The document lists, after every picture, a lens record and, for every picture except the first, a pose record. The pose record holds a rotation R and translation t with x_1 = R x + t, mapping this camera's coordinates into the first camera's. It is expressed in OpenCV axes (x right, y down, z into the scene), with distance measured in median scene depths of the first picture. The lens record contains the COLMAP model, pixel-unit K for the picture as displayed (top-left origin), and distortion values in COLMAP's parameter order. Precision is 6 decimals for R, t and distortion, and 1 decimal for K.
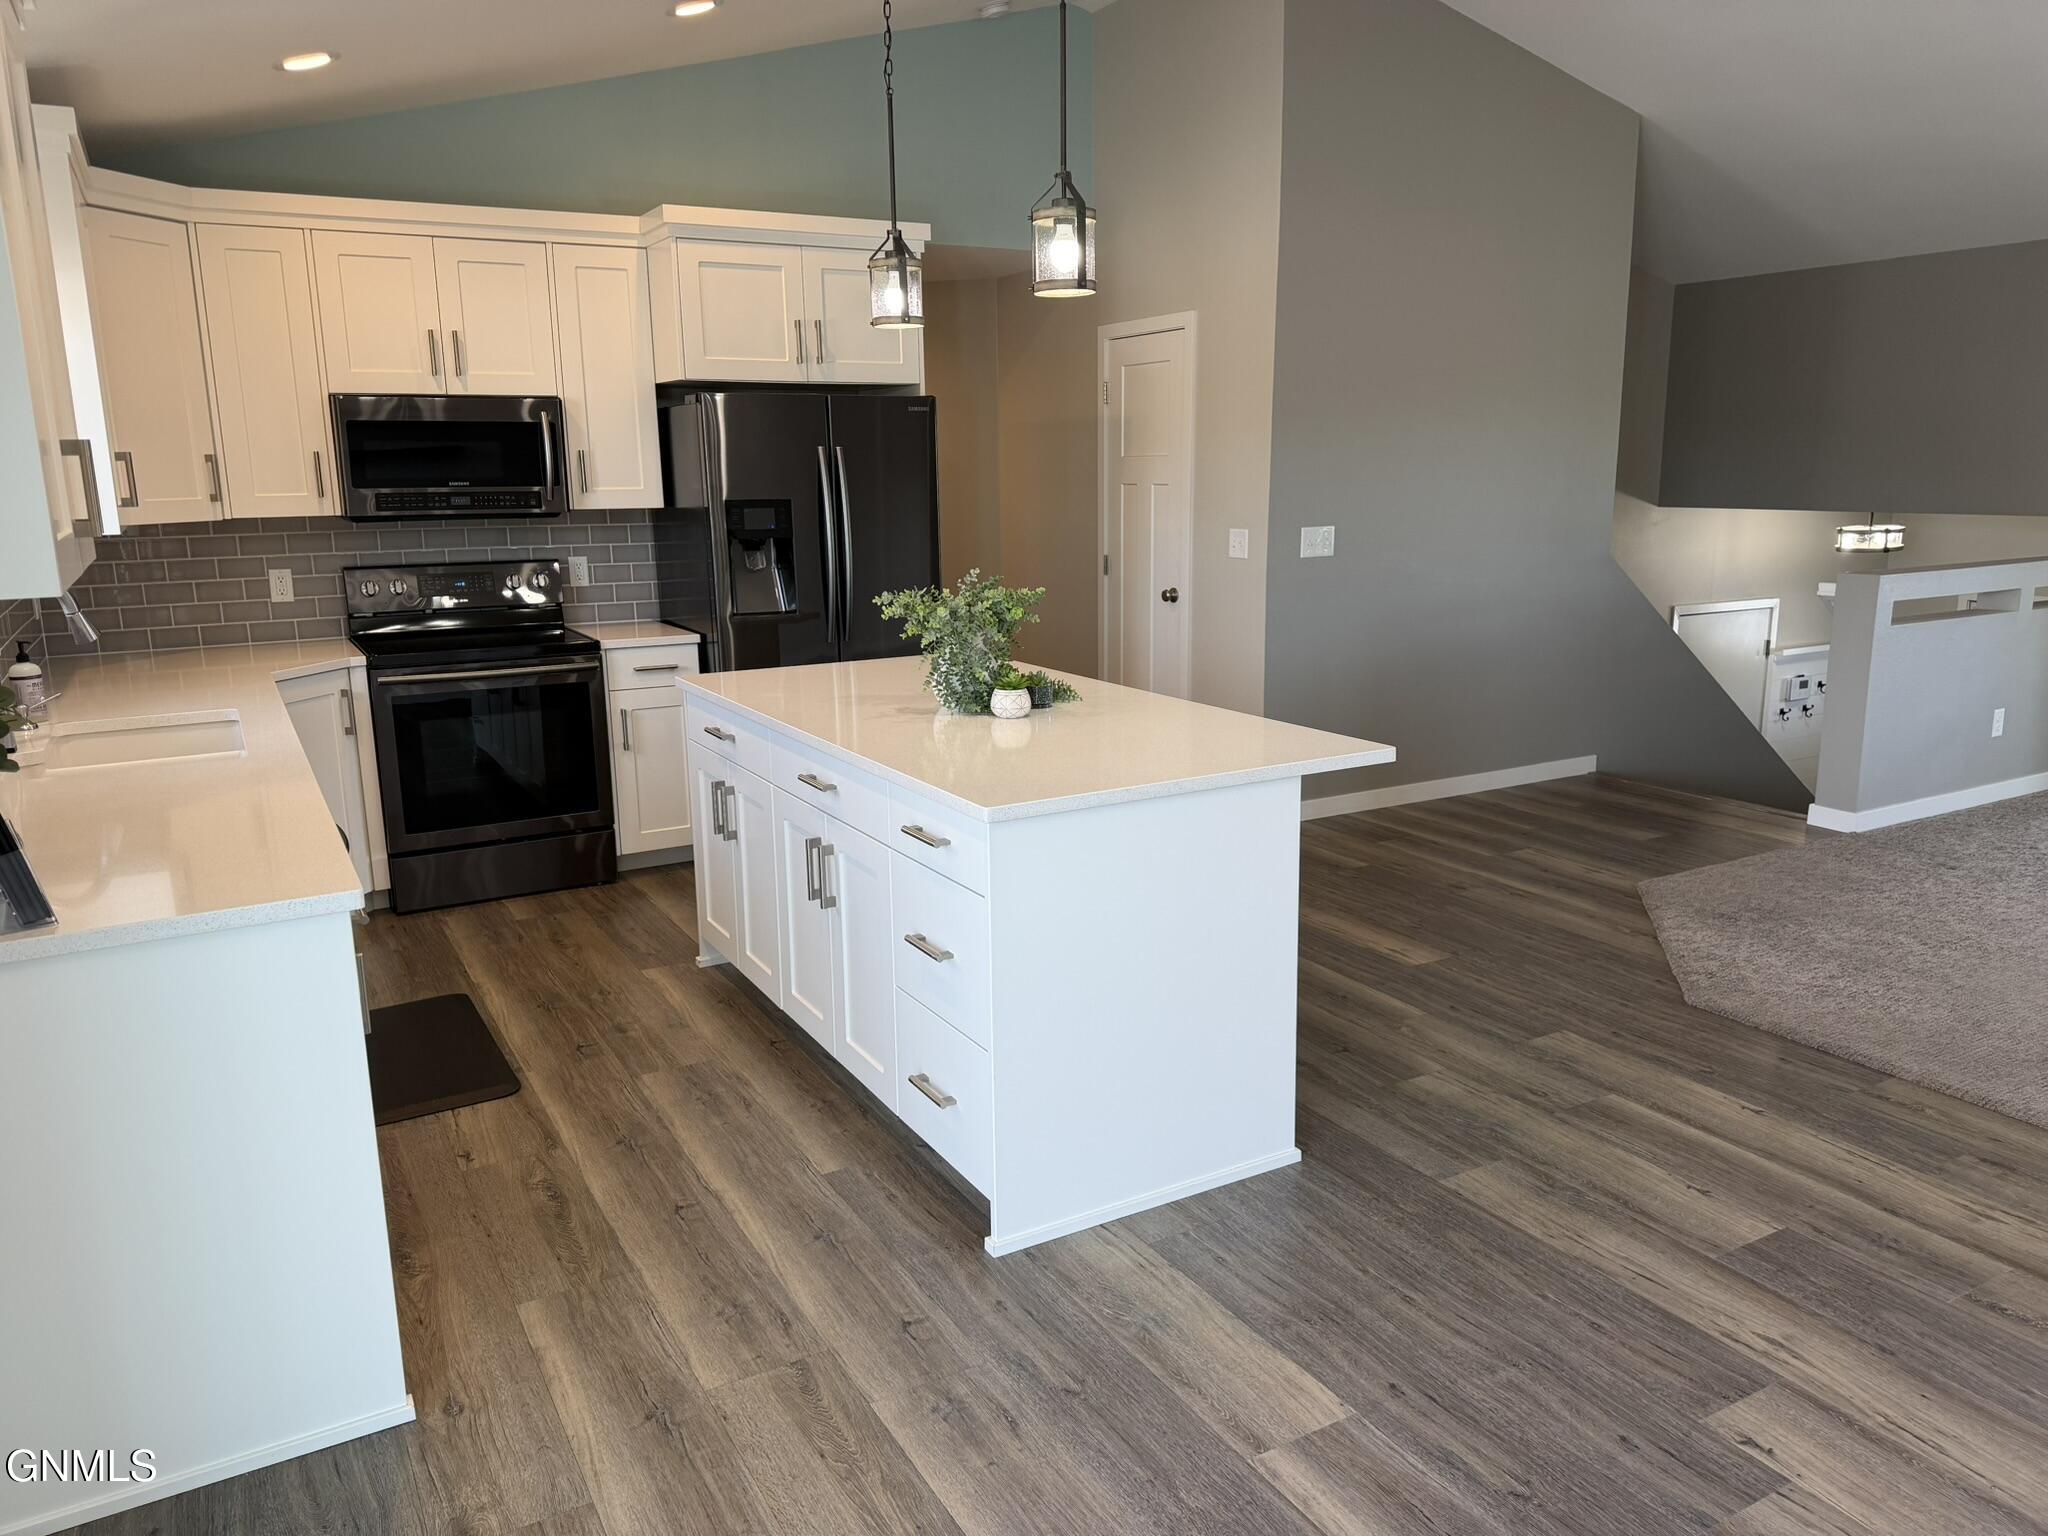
lens RADIAL K [[1418.8, 0, 1022.2], [0, 1418.8, 769.9], [0, 0, 1]] dist [0.027126, -0.014299]
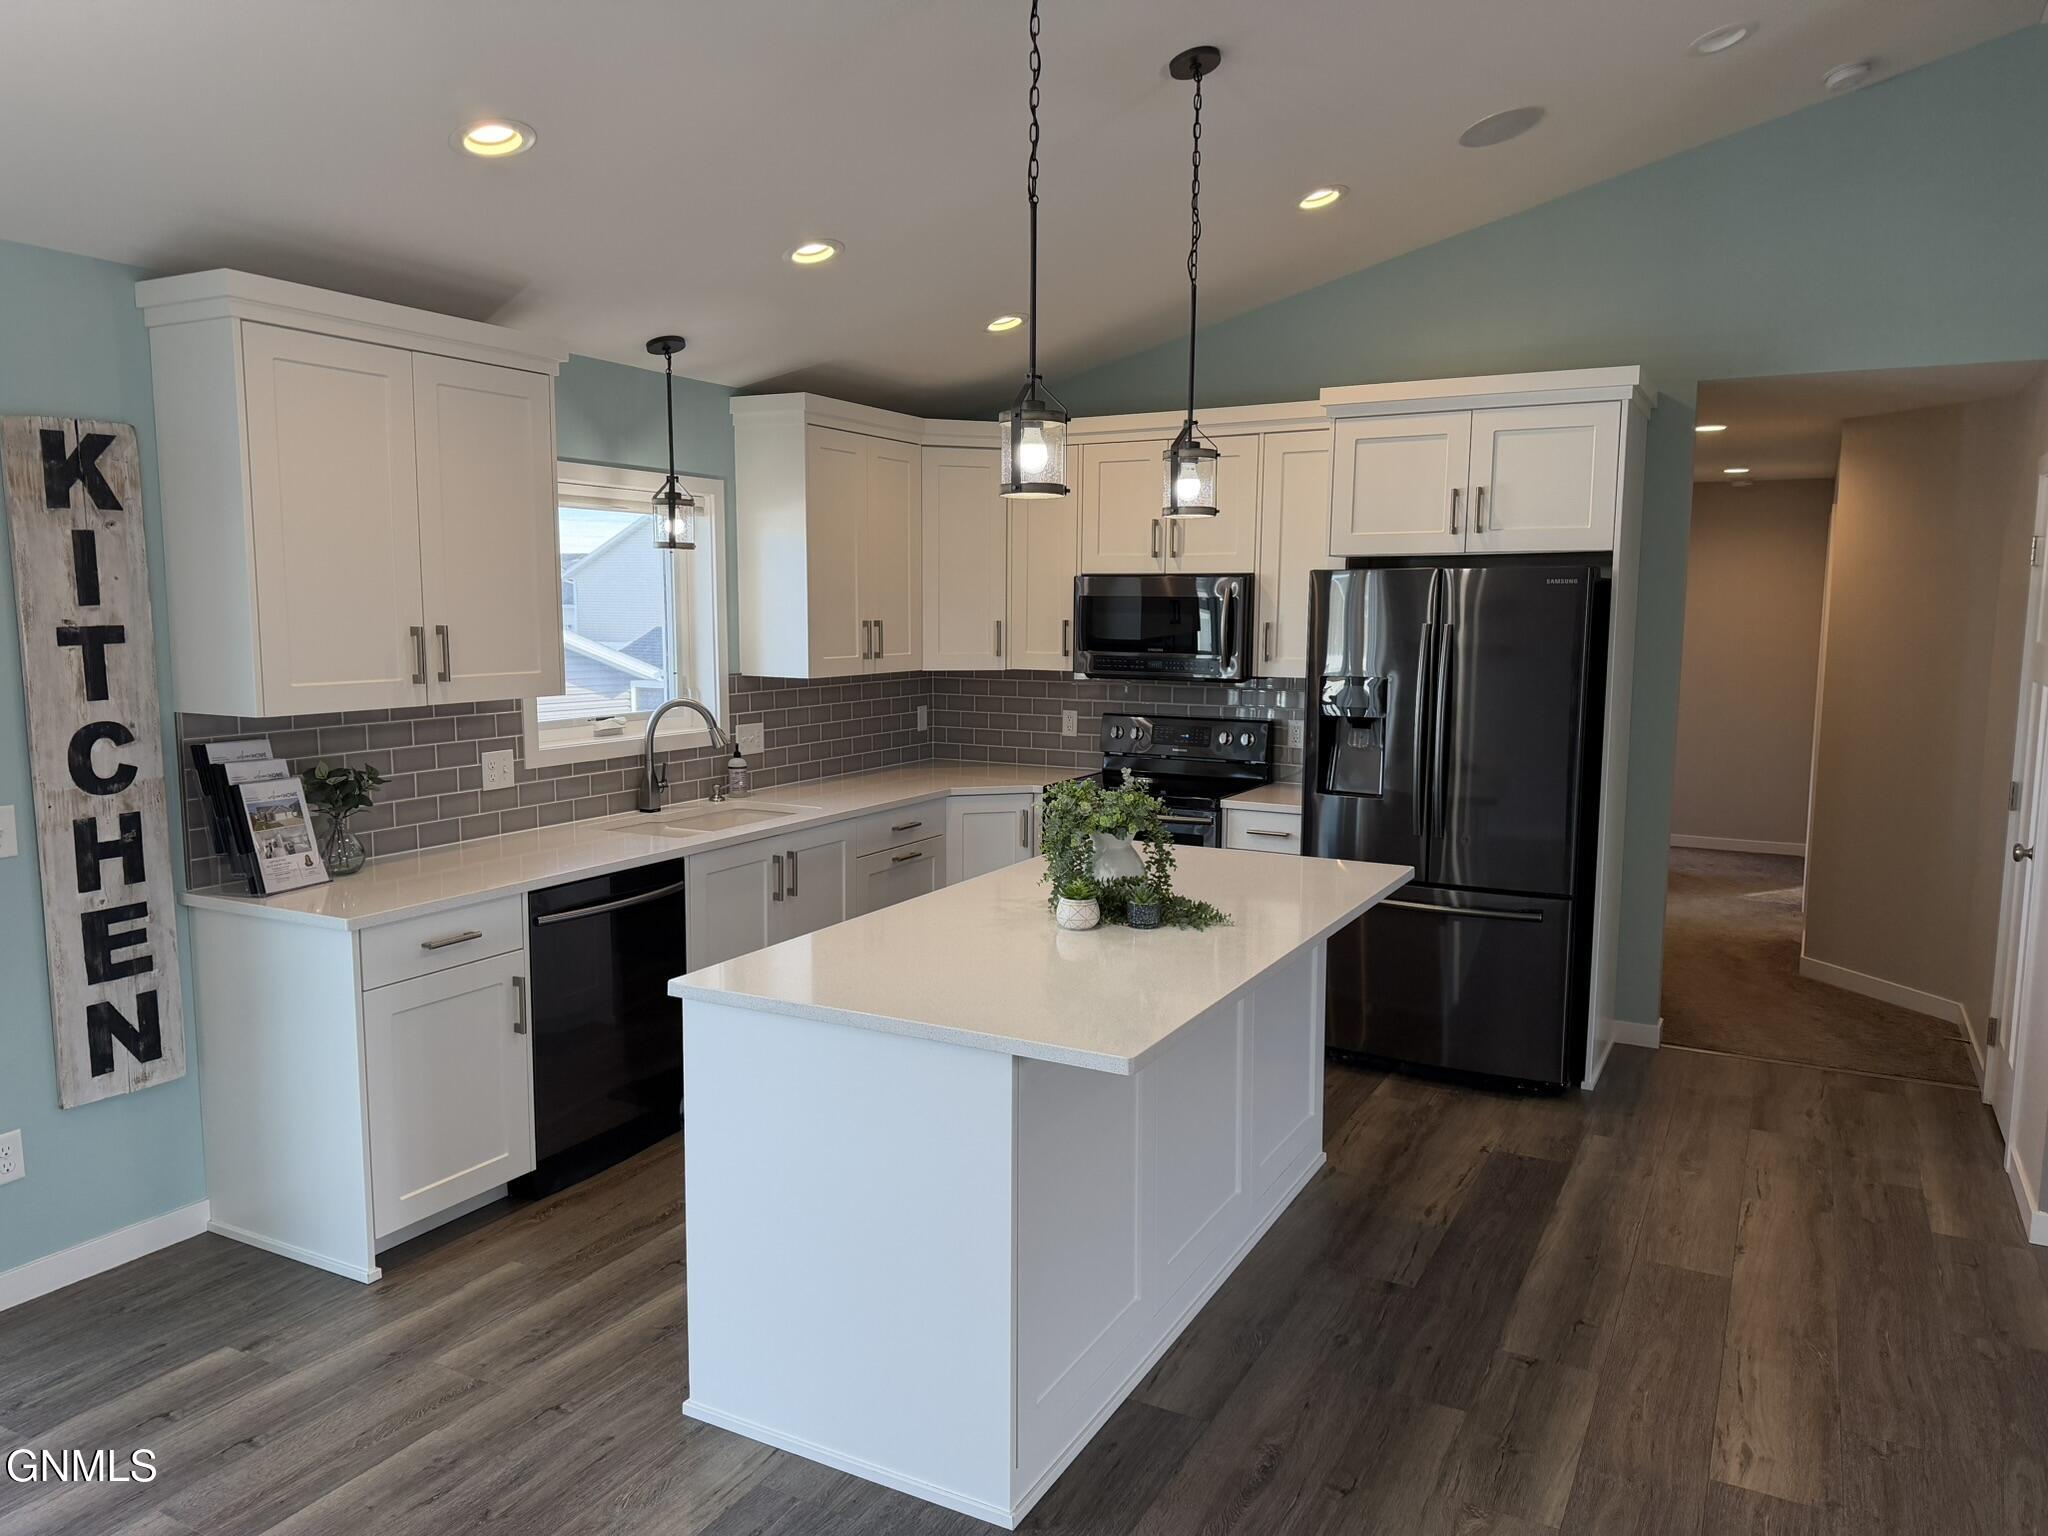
lens RADIAL K [[1418.8, 0, 1030.7], [0, 1418.8, 770.6], [0, 0, 1]] dist [0.027126, -0.014299]
pose [[0.528400, 0.113844, -0.841328, 0.552605], [-0.189050, 0.981866, 0.014127, -0.107913], [0.827679, 0.151588, 0.540341, 0.333728]]
